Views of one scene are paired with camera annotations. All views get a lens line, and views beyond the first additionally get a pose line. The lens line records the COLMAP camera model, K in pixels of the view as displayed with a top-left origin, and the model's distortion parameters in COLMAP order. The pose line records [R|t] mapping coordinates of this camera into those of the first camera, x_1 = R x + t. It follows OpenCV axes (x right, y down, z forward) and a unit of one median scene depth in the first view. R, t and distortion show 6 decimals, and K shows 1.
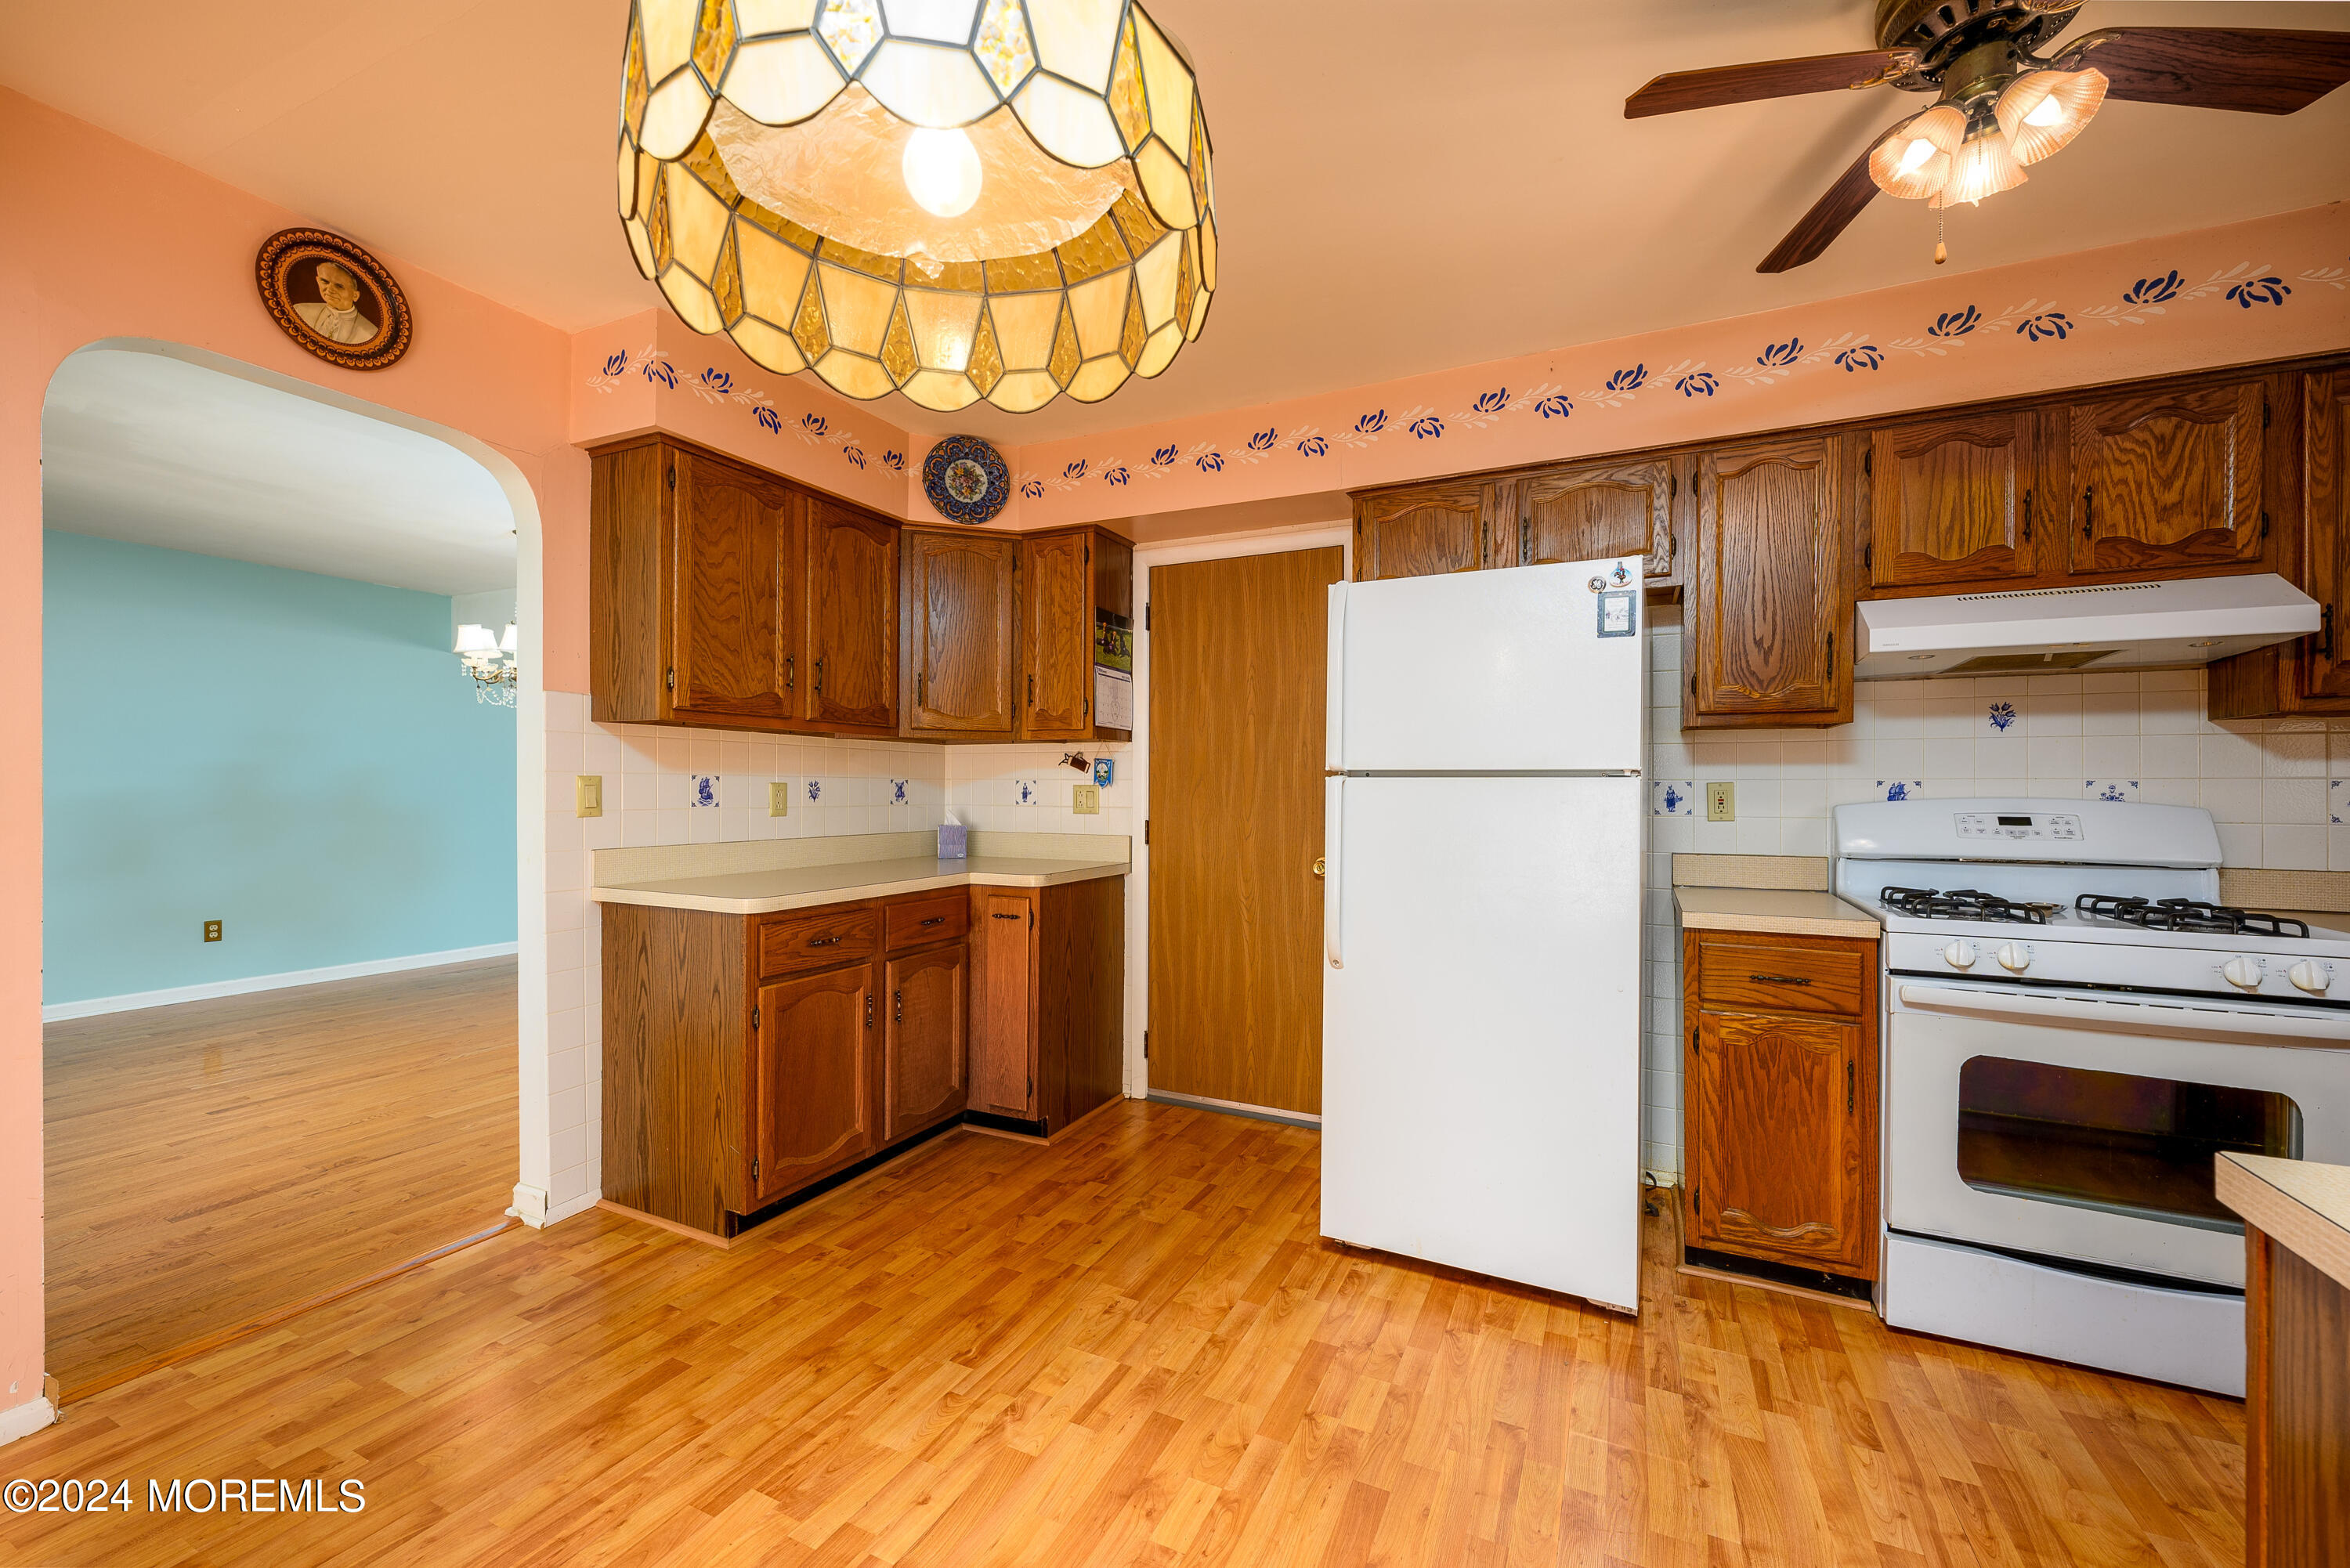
lens RADIAL K [[939.7, 0, 1170.7], [0, 939.7, 787.2], [0, 0, 1]] dist [0.000977, -0.000043]
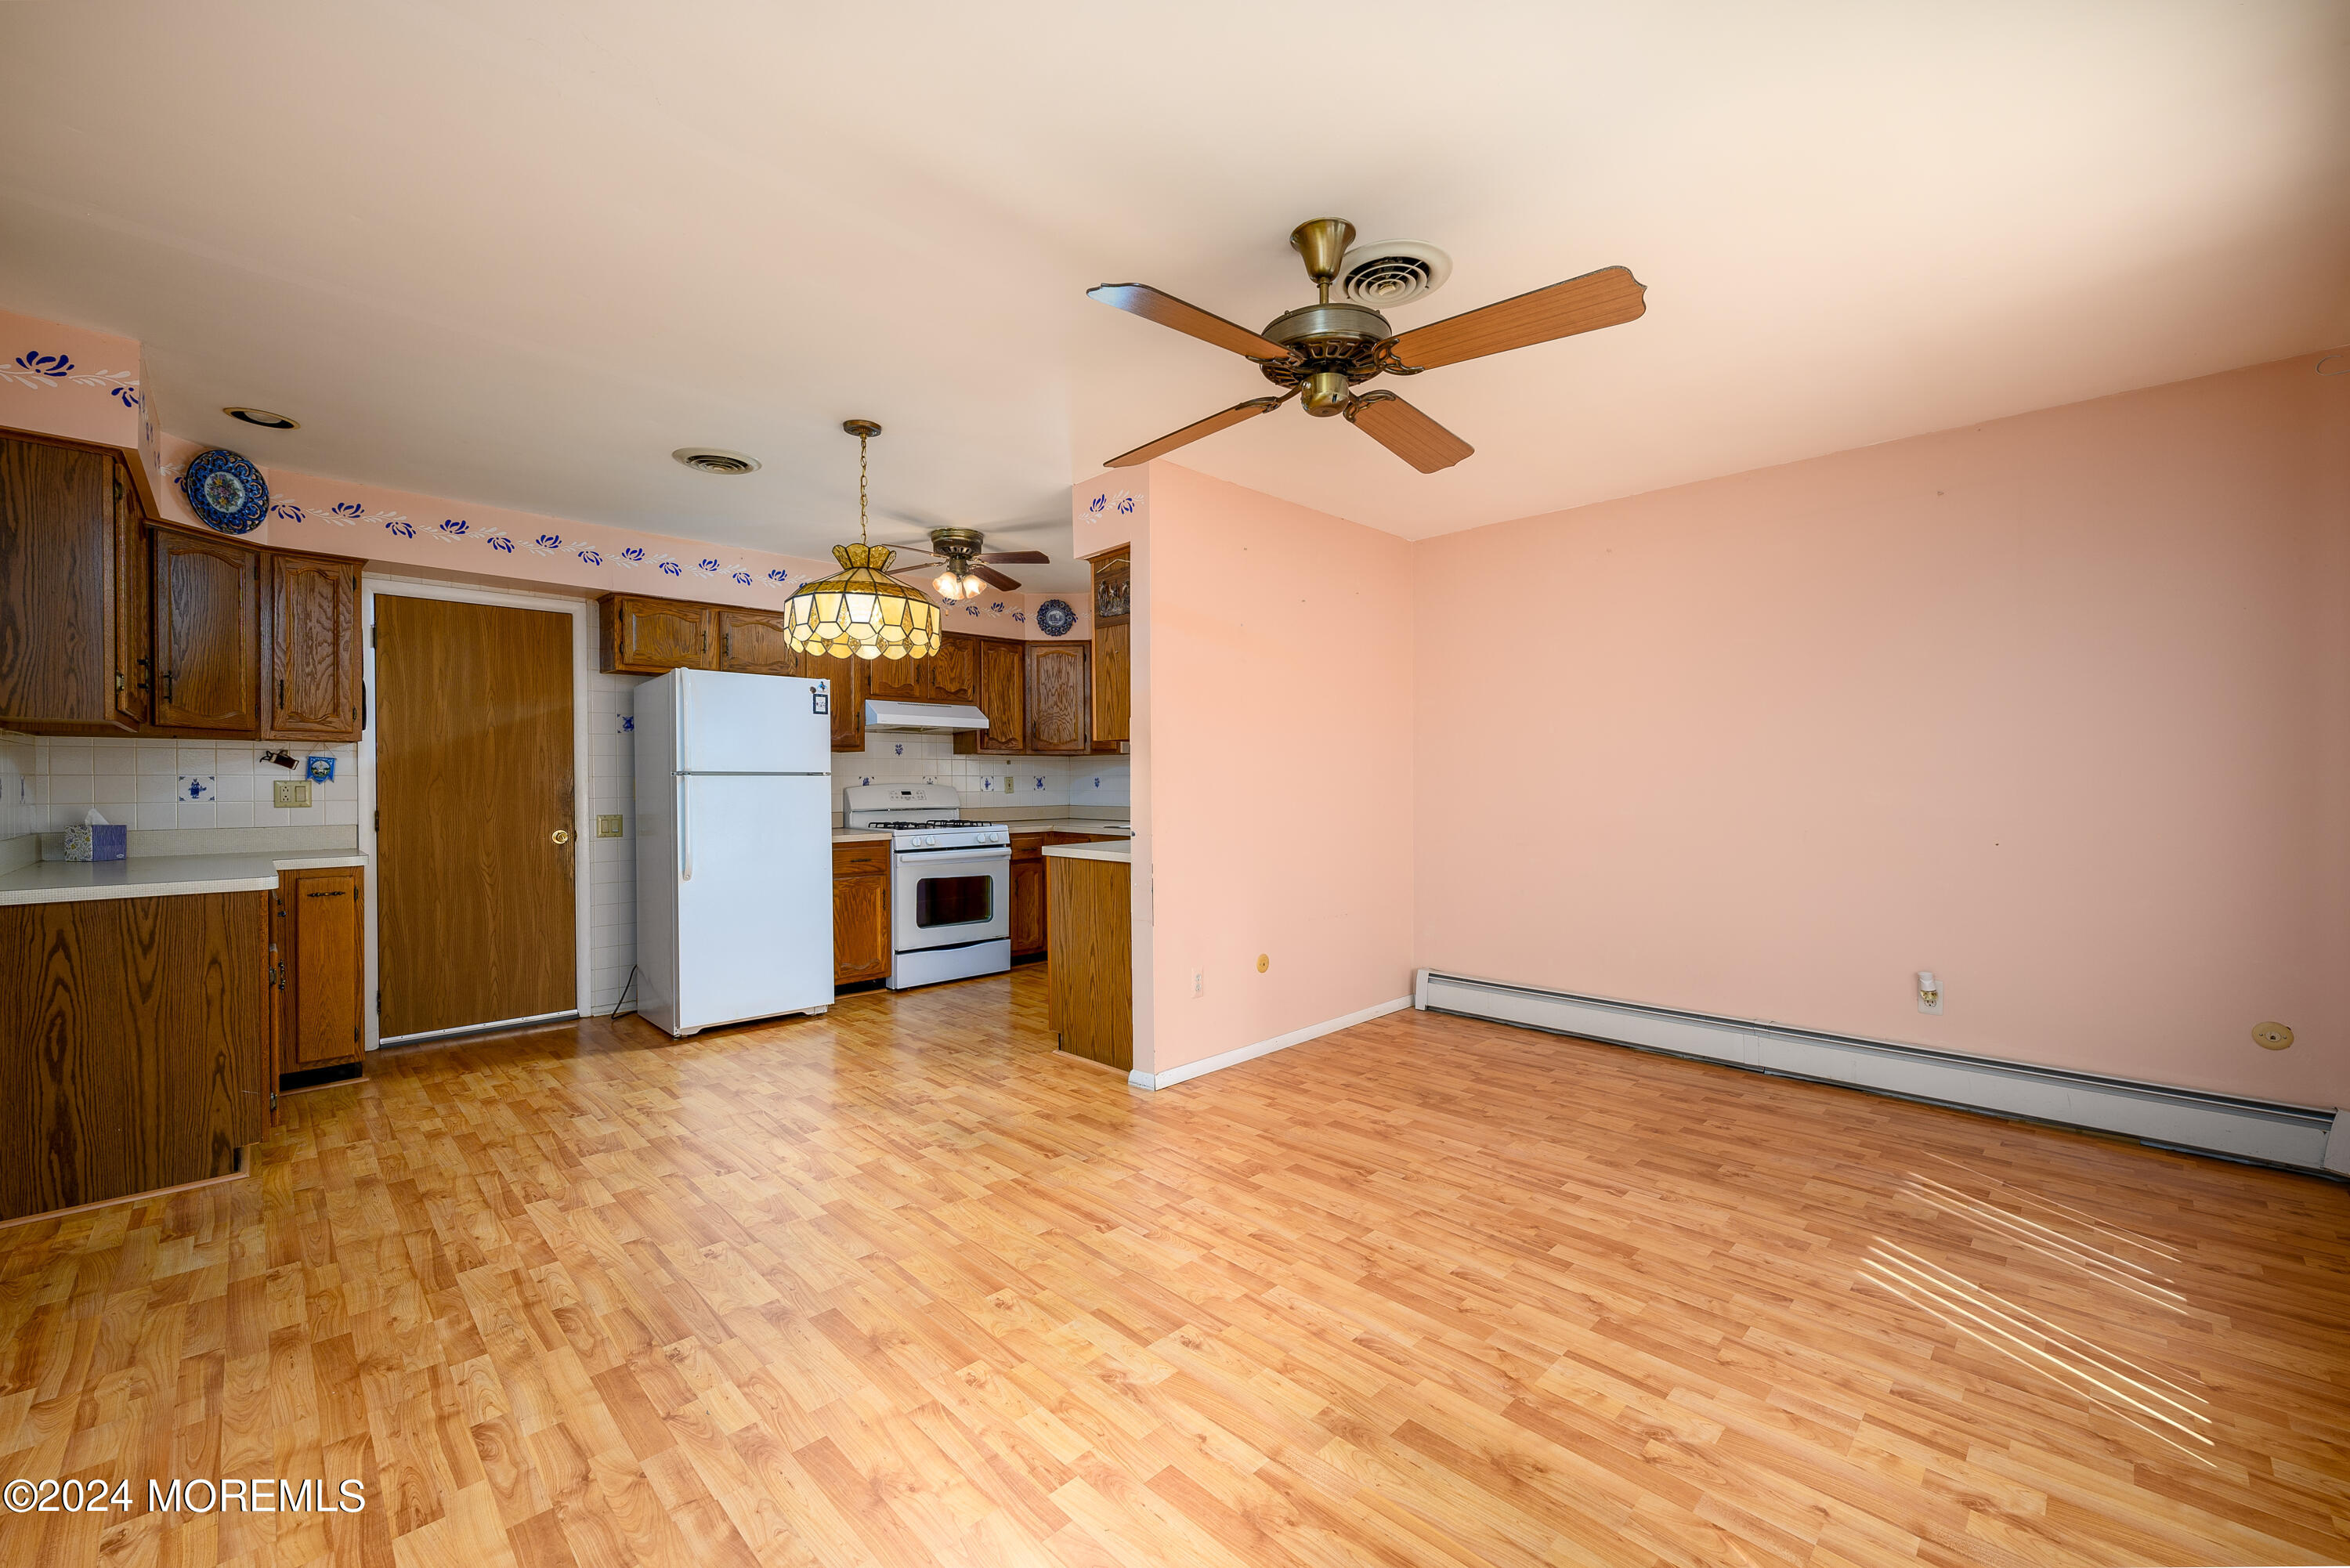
lens RADIAL K [[935.4, 0, 1179.7], [0, 935.4, 789.4], [0, 0, 1]] dist [-0.000580, 0.000184]
pose [[0.328541, -0.015077, 0.944369, -1.277832], [0.003681, 0.999885, 0.014682, -0.007115], [-0.944483, -0.001347, 0.328559, -0.524142]]
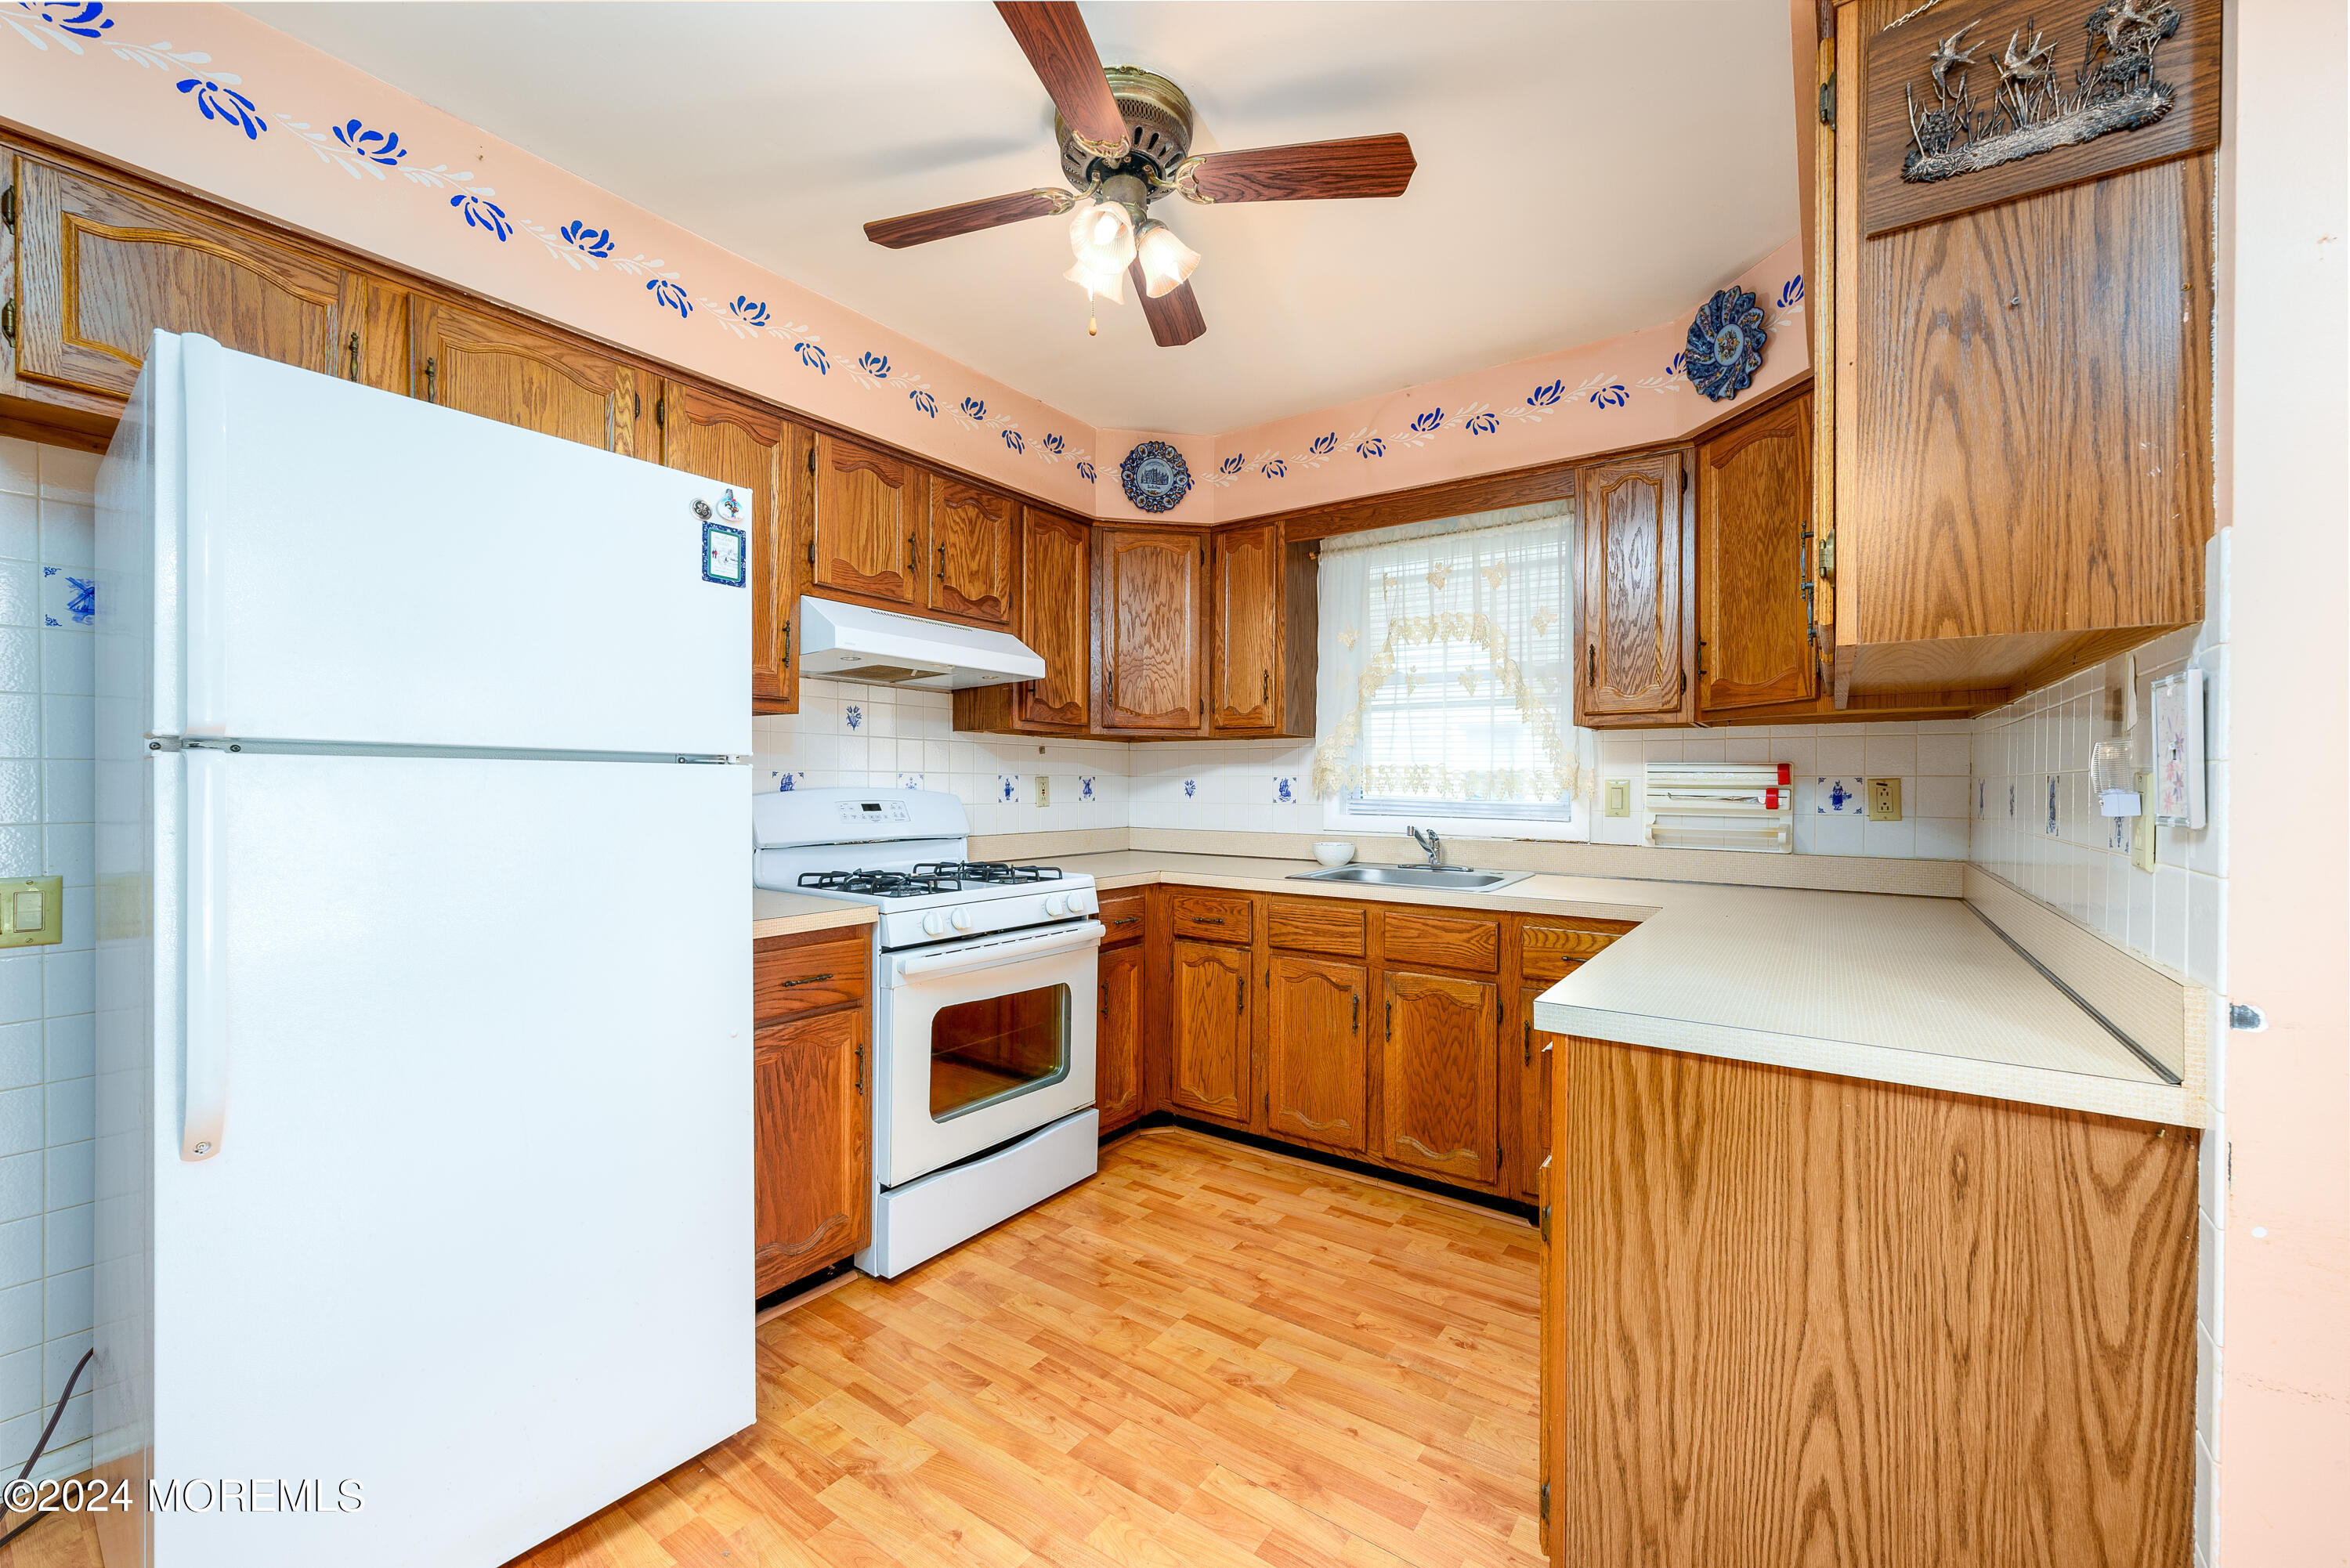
lens RADIAL K [[935.4, 0, 1179.7], [0, 935.4, 789.4], [0, 0, 1]] dist [-0.000580, 0.000184]
pose [[0.159295, -0.007344, 0.987204, -0.214561], [-0.006935, 0.999939, 0.008558, 0.000658], [-0.987207, -0.008210, 0.159235, 0.463886]]
